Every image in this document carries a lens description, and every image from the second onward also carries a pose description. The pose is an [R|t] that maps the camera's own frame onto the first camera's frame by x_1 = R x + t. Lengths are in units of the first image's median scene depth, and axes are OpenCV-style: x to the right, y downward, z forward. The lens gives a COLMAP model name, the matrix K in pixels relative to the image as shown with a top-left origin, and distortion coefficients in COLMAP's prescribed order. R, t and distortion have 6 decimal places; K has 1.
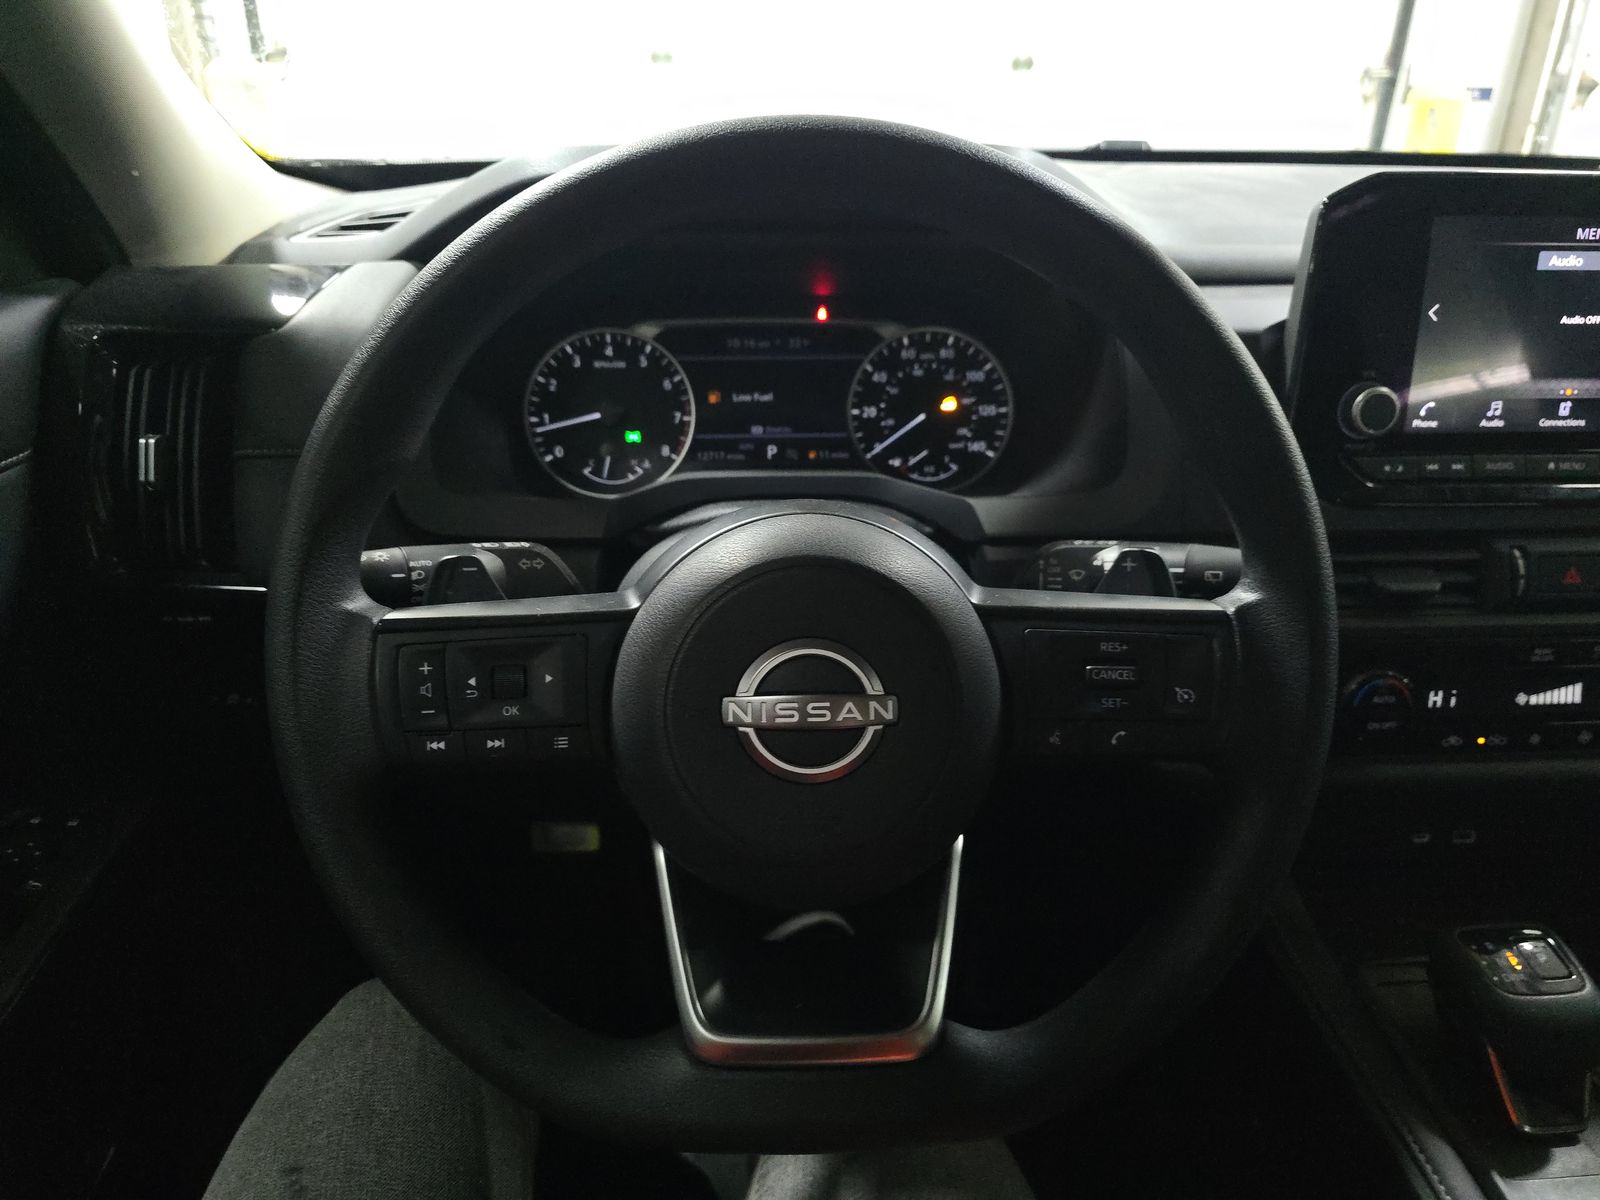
lens RADIAL K [[1092.1, 0, 770.0], [0, 1092.1, 594.3], [0, 0, 1]] dist [0.051126, -0.054663]
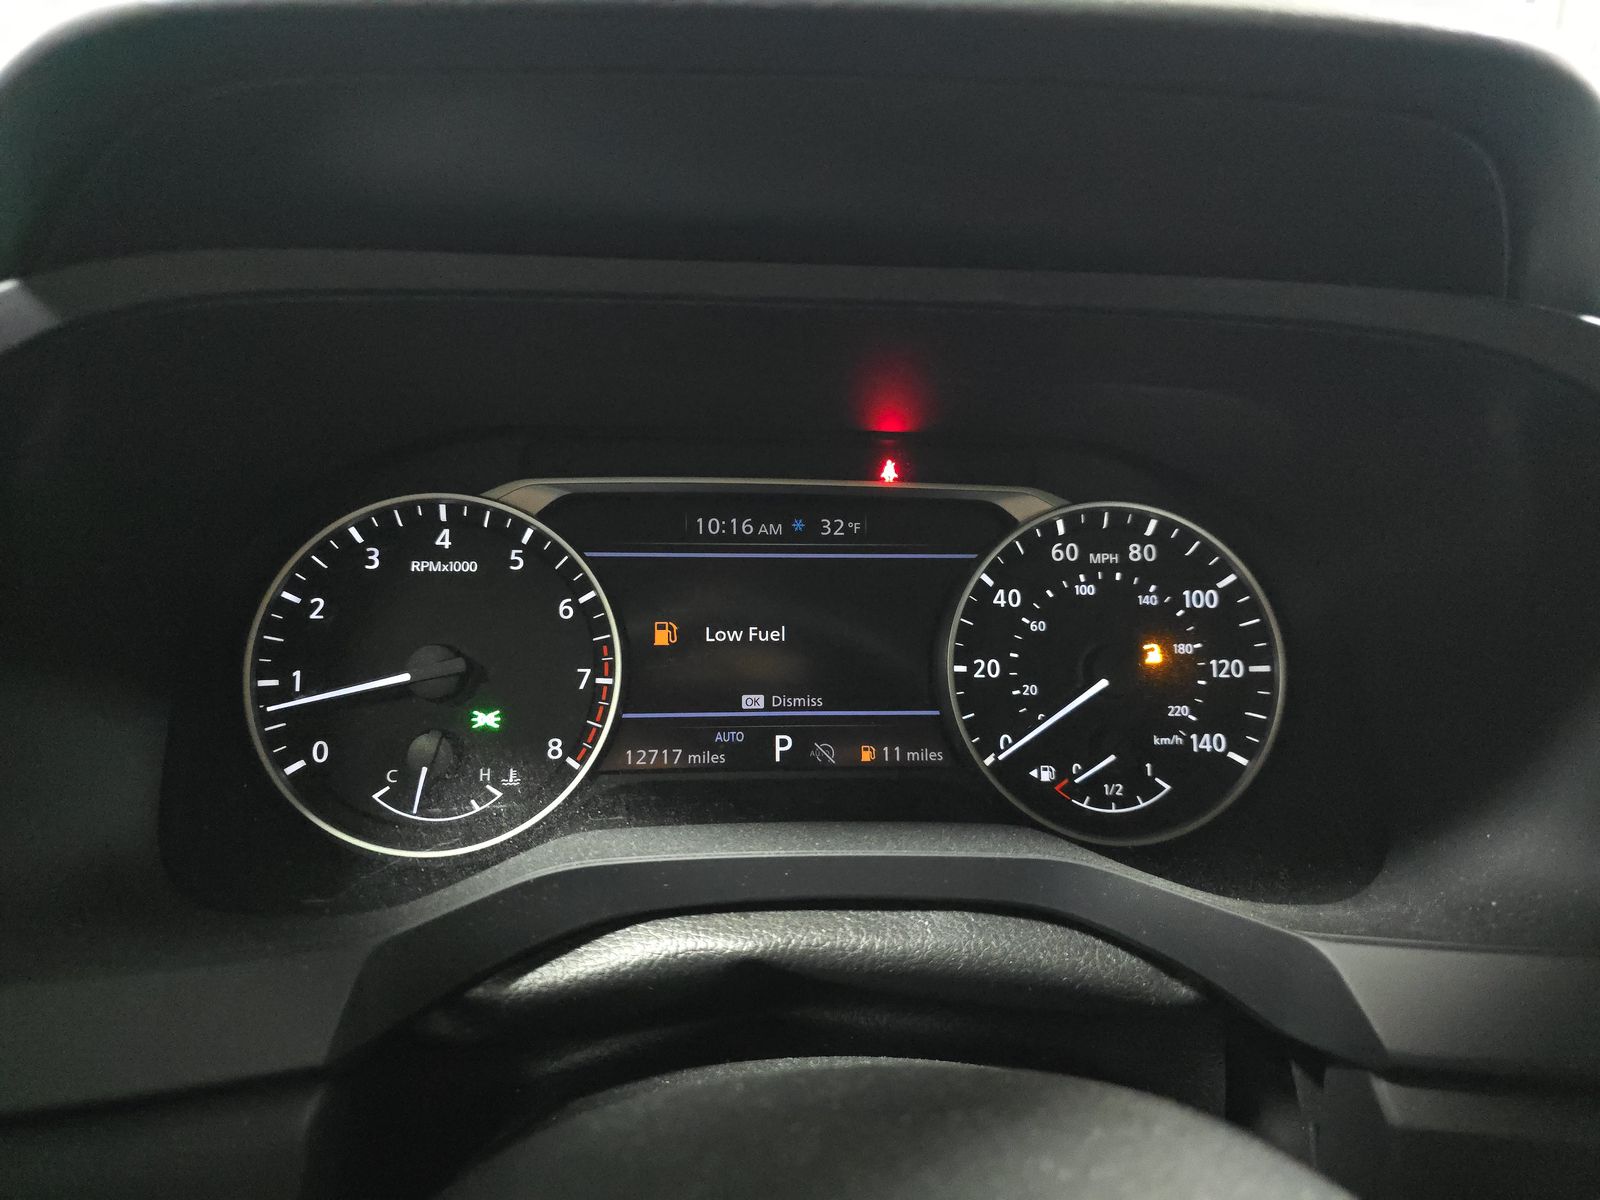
lens RADIAL K [[1092.1, 0, 773.4], [0, 1092.1, 587.3], [0, 0, 1]] dist [0.051126, -0.054663]
pose [[0.999531, 0.013429, 0.027531, -0.017424], [-0.009121, 0.988489, -0.151015, -0.131312], [-0.029242, 0.150693, 0.988148, 0.532221]]
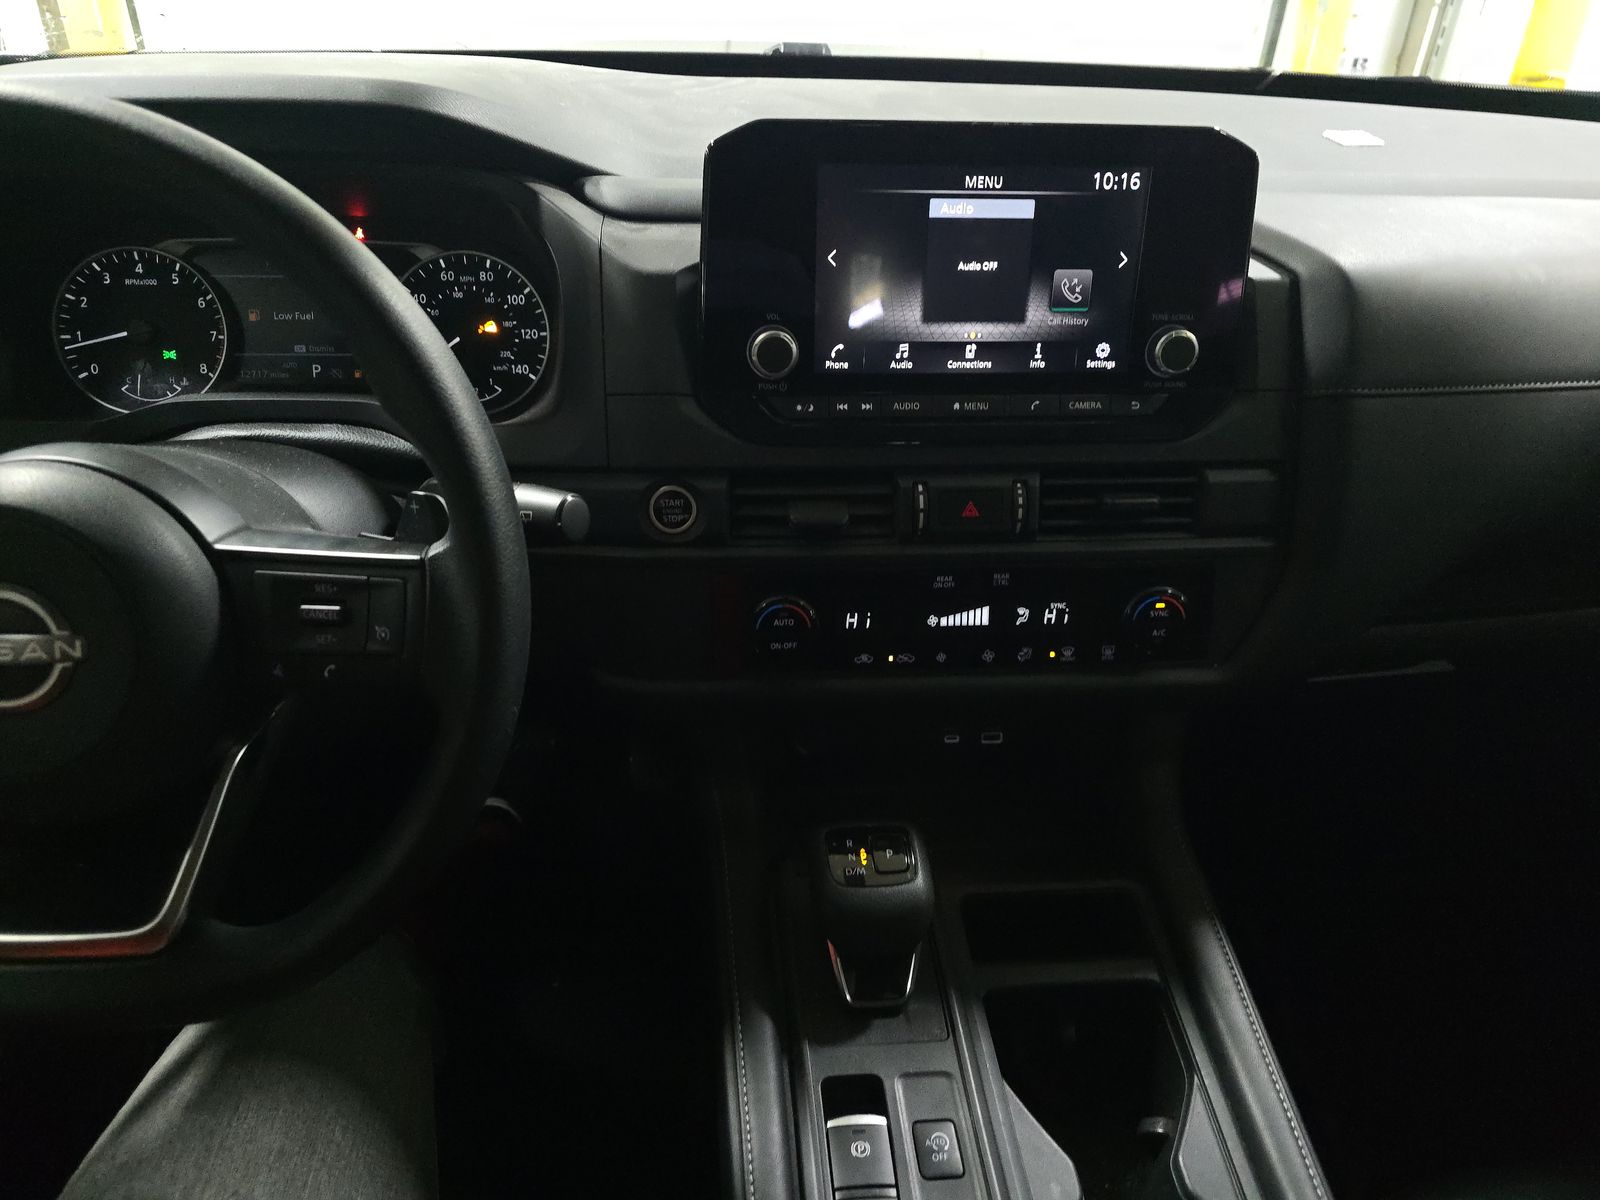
lens RADIAL K [[1092.1, 0, 787.0], [0, 1092.1, 593.1], [0, 0, 1]] dist [0.051126, -0.054663]
pose [[0.999668, 0.006656, 0.024898, 0.426986], [-0.009302, 0.994137, 0.107725, -0.040164], [-0.024035, -0.107920, 0.993869, -0.057066]]
